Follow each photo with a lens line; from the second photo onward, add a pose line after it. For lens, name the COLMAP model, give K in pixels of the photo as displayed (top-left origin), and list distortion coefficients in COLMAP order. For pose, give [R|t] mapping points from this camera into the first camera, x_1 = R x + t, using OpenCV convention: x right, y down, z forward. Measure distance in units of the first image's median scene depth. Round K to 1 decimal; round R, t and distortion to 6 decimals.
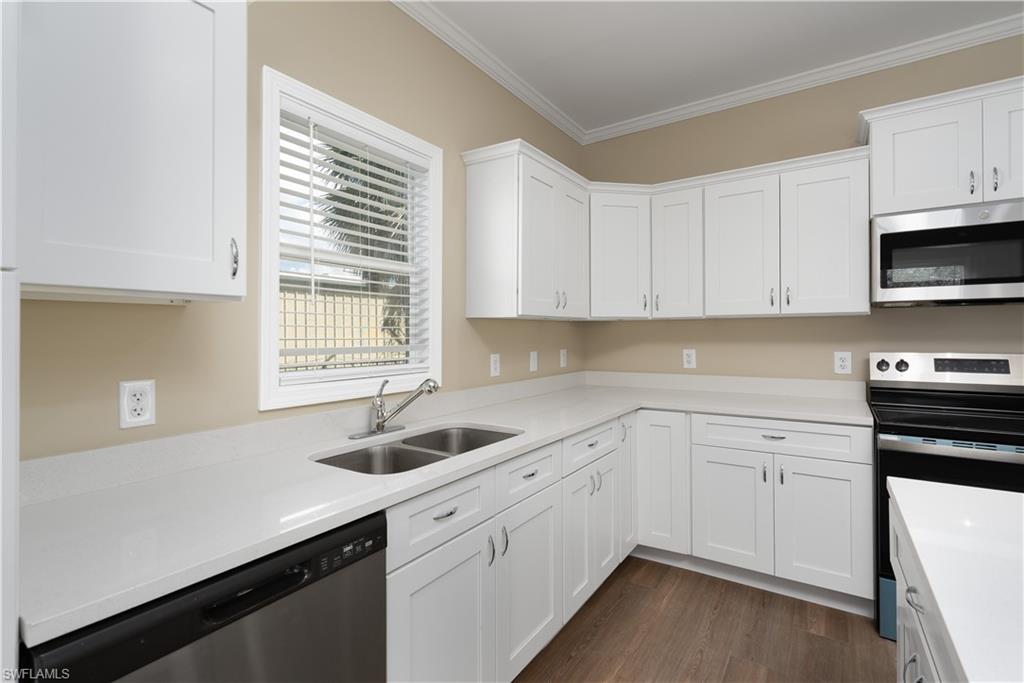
lens RADIAL K [[476.5, 0, 509.0], [0, 476.5, 333.3], [0, 0, 1]] dist [-0.000635, 0.001151]
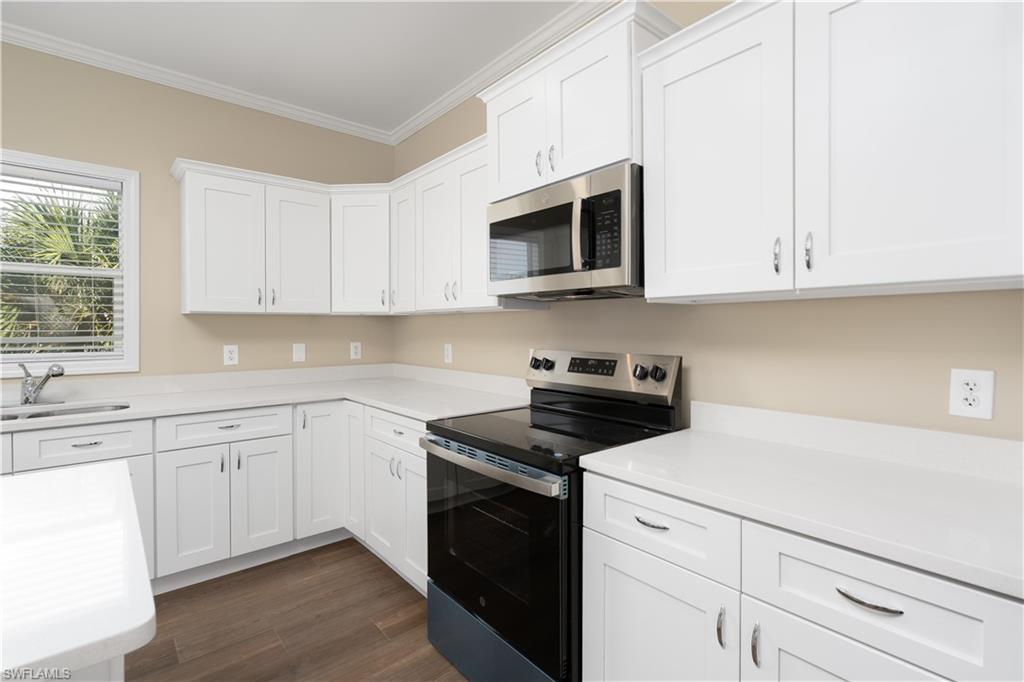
lens RADIAL K [[476.5, 0, 509.0], [0, 476.5, 332.8], [0, 0, 1]] dist [-0.000635, 0.001151]
pose [[0.961715, 0.008824, -0.273911, 1.054432], [-0.005144, 0.999887, 0.014151, -0.006246], [0.274005, -0.012200, 0.961651, 0.101261]]
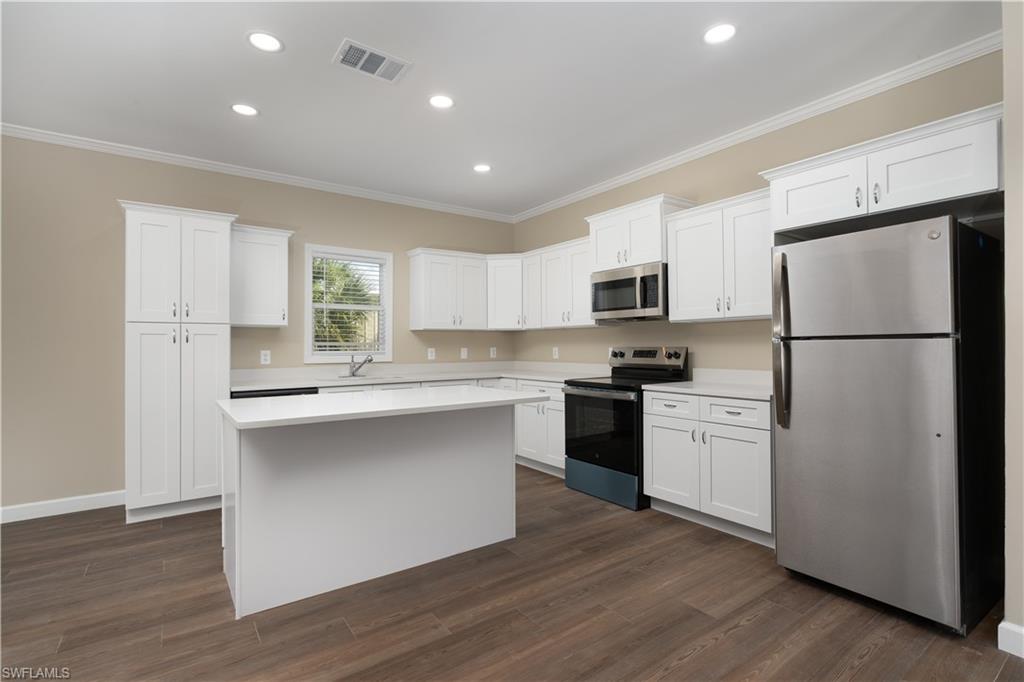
lens RADIAL K [[479.3, 0, 512.0], [0, 479.3, 341.0], [0, 0, 1]] dist [-0.001651, -0.000155]
pose [[0.936672, -0.001971, -0.350201, 1.123168], [-0.000070, 0.999983, -0.005817, 0.029148], [0.350207, 0.005473, 0.936656, -0.856801]]
